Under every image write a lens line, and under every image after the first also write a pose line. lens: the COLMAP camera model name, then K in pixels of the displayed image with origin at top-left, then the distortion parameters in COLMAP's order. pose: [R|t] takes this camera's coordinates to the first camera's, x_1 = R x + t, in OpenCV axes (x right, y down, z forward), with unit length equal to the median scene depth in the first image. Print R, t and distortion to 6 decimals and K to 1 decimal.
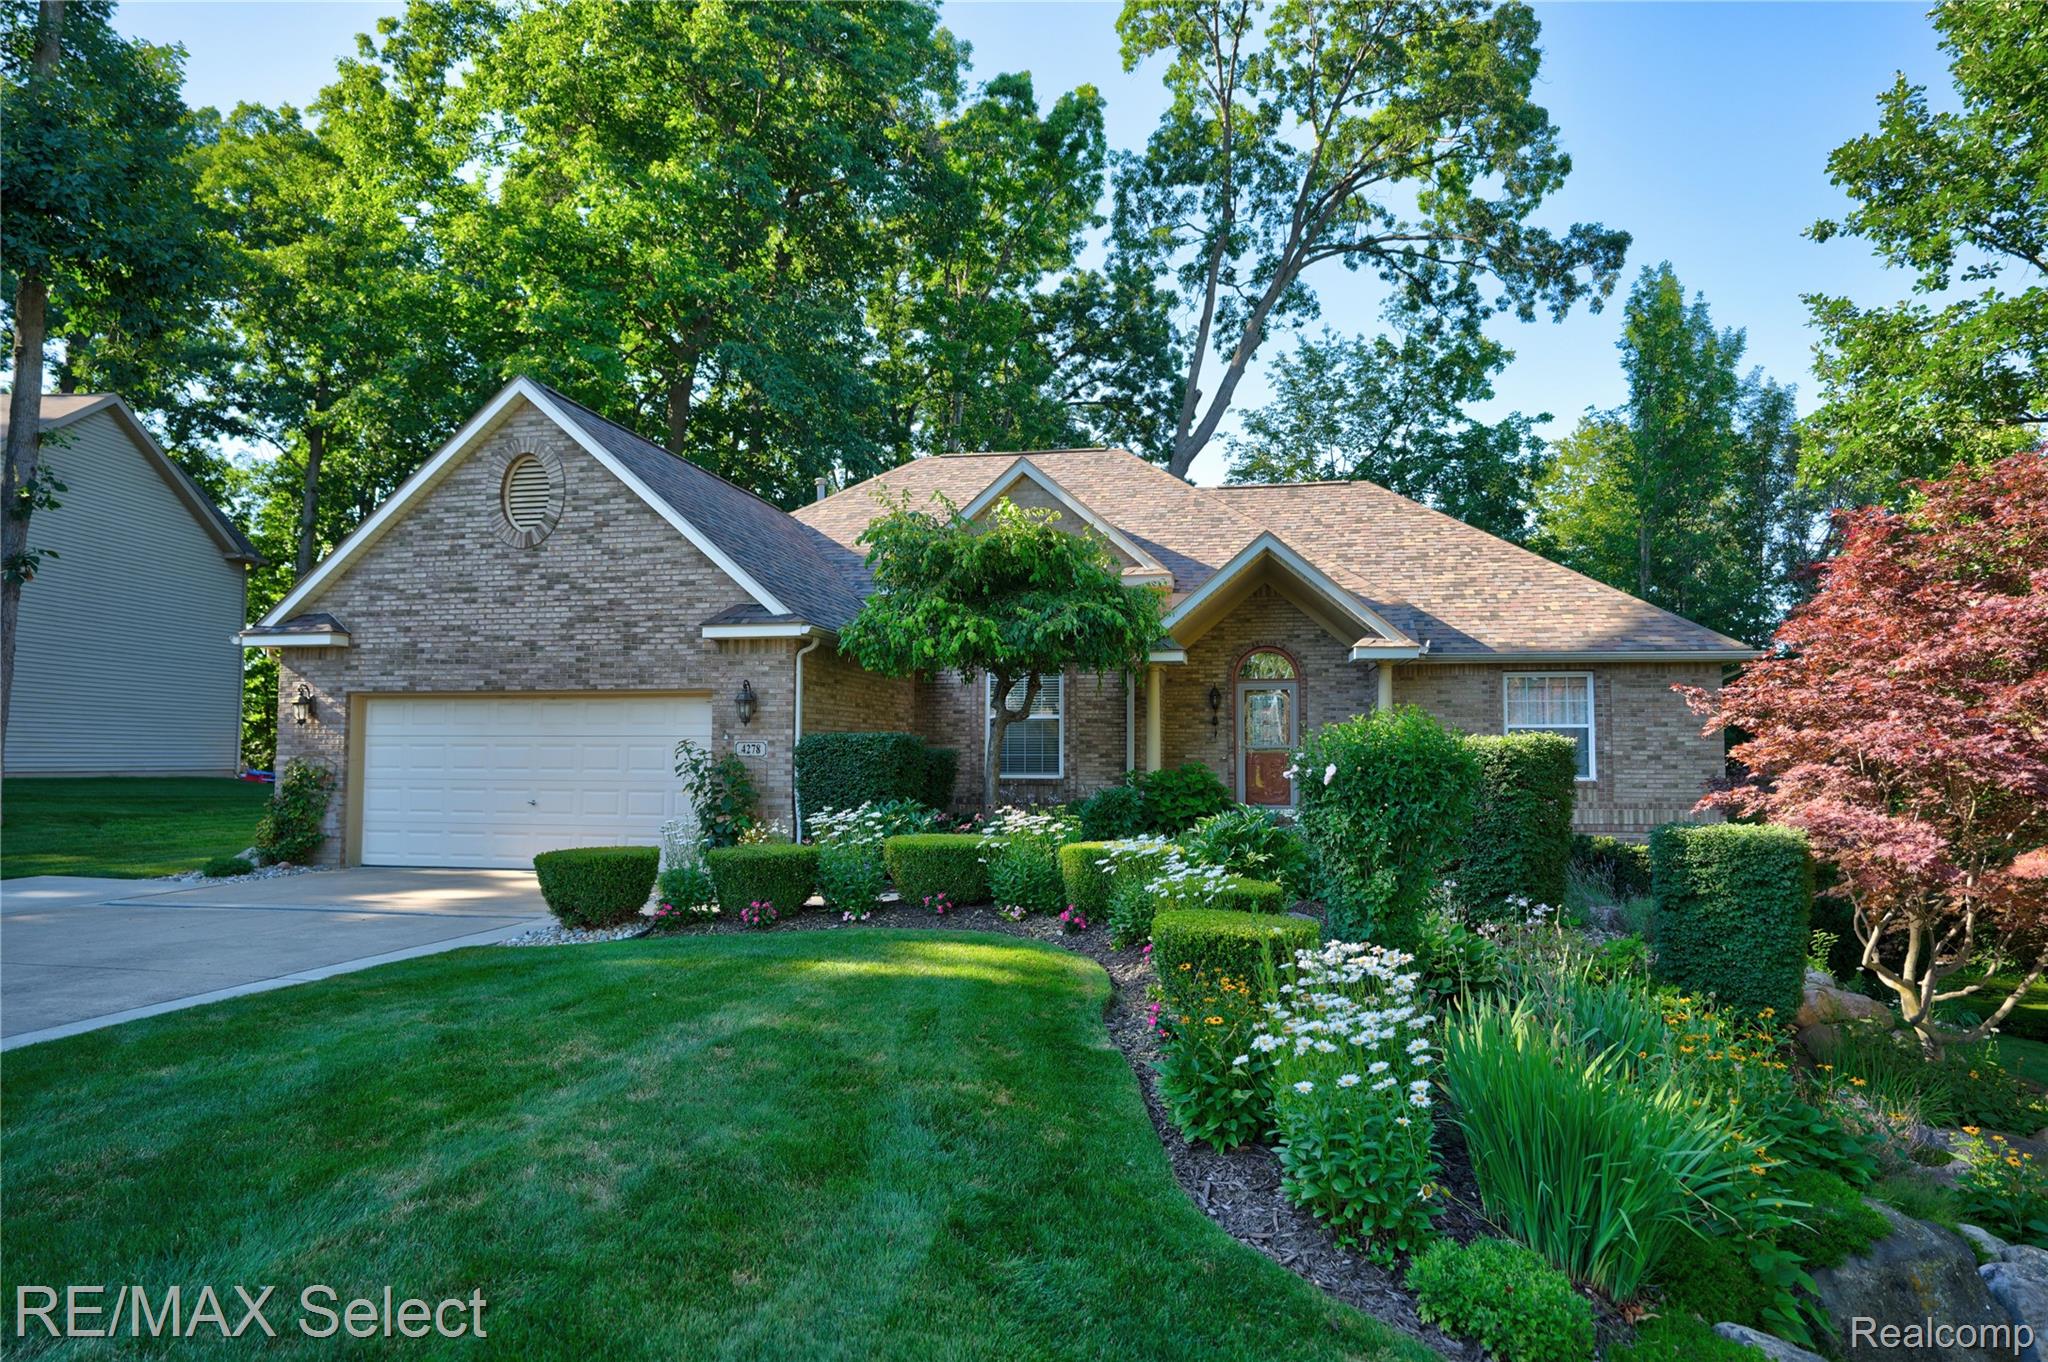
lens RADIAL K [[1170.4, 0, 1024.0], [0, 1170.4, 681.0], [0, 0, 1]] dist [0.027582, 0.000158]
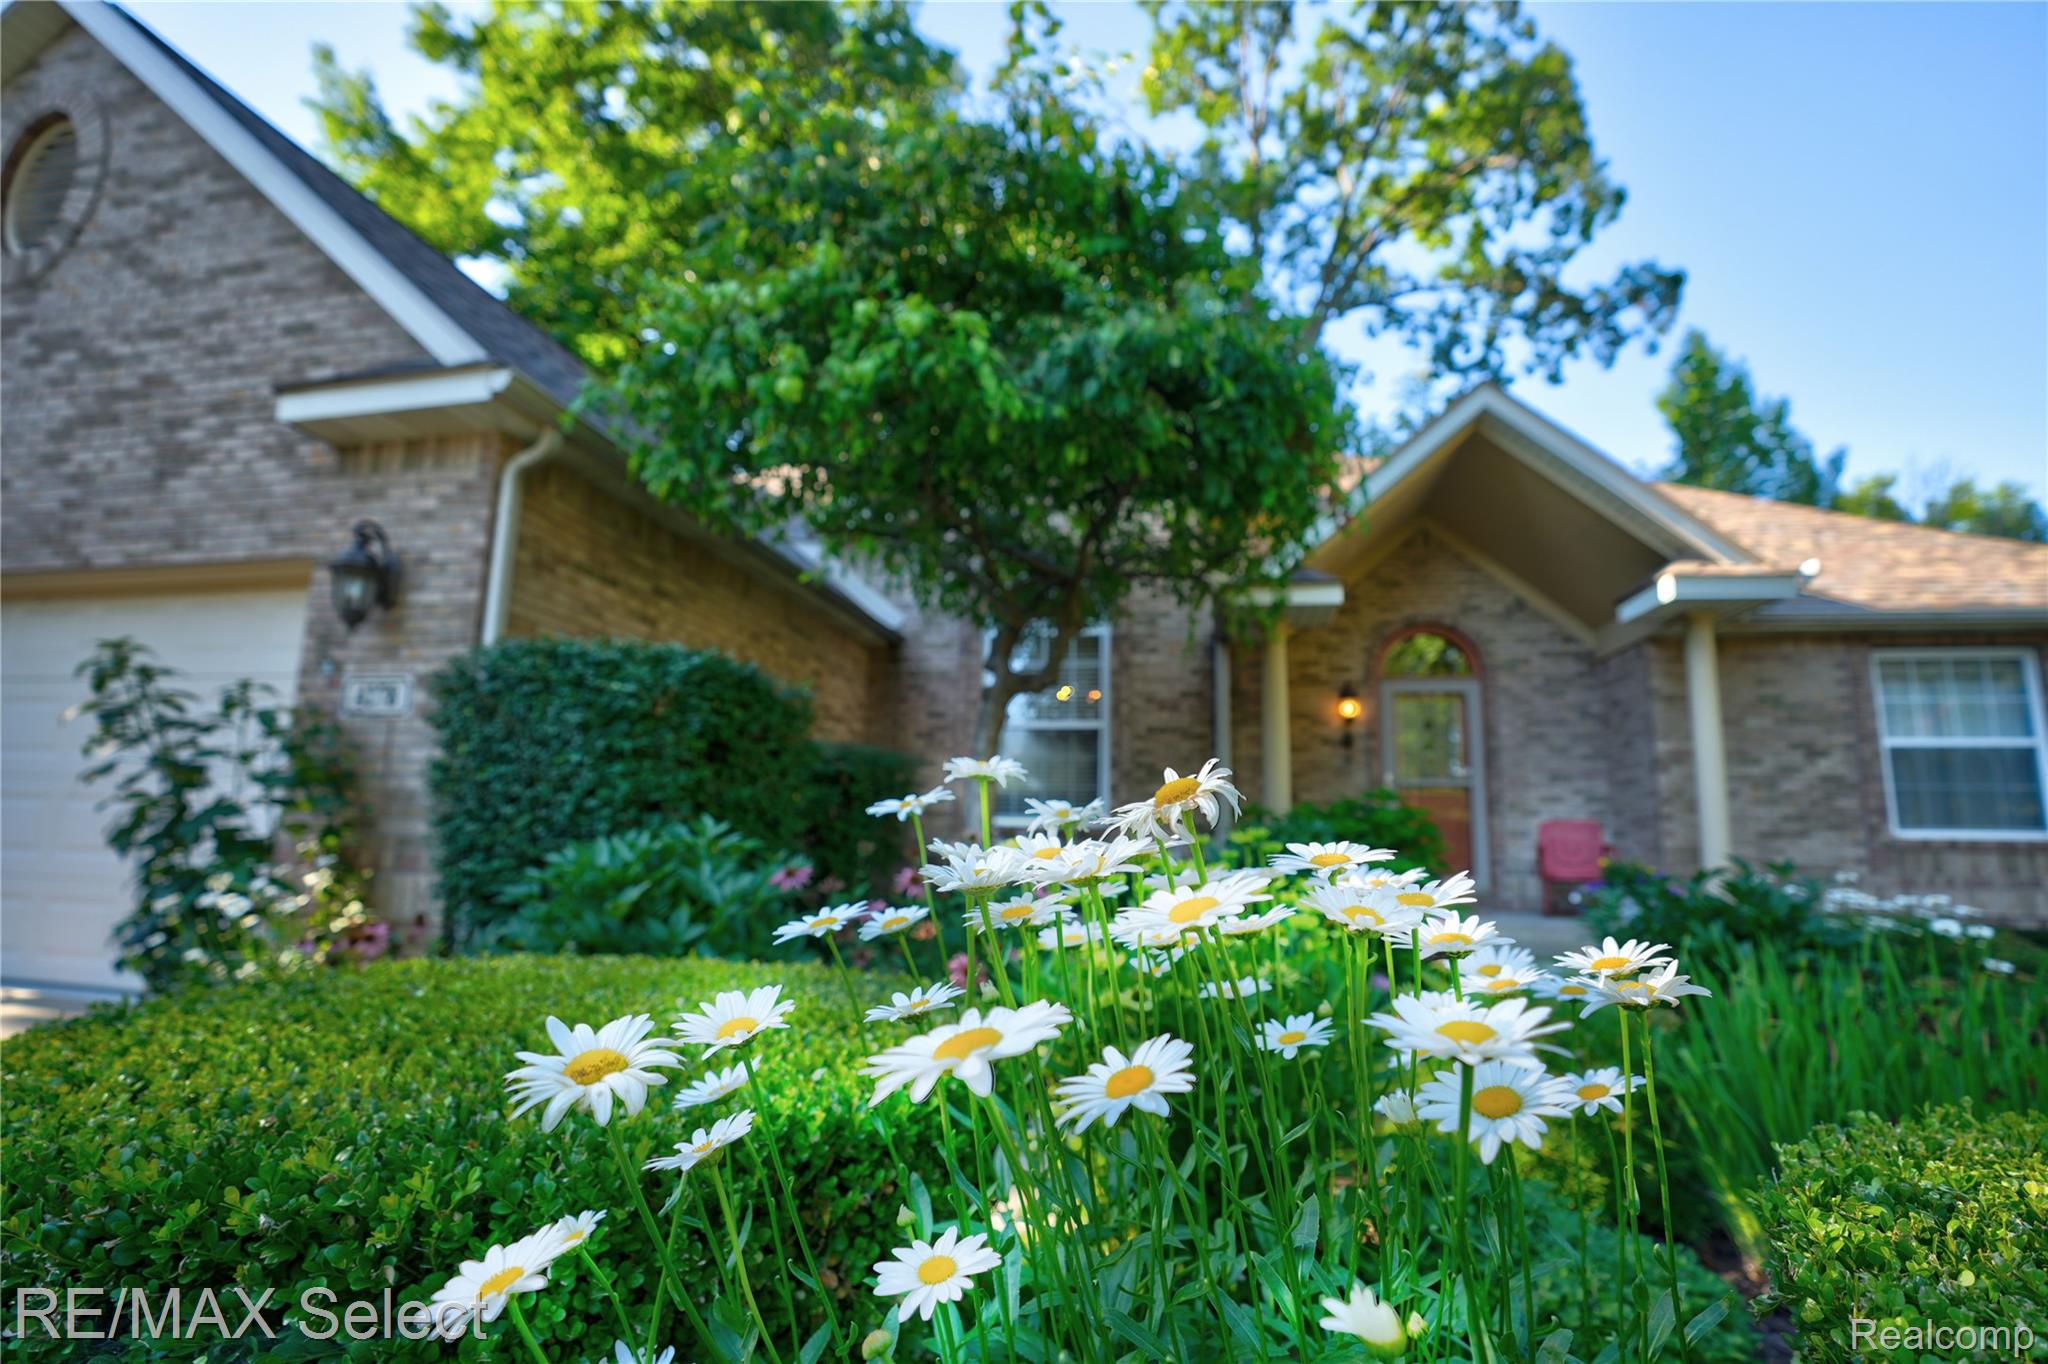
lens RADIAL K [[951.2, 0, 1027.7], [0, 951.2, 690.0], [0, 0, 1]] dist [-0.078814, 0.034207]
pose [[0.999767, 0.021420, -0.002827, -0.006983], [-0.021596, 0.994659, -0.100928, 0.078996], [0.000650, 0.100965, 0.994890, 0.650537]]
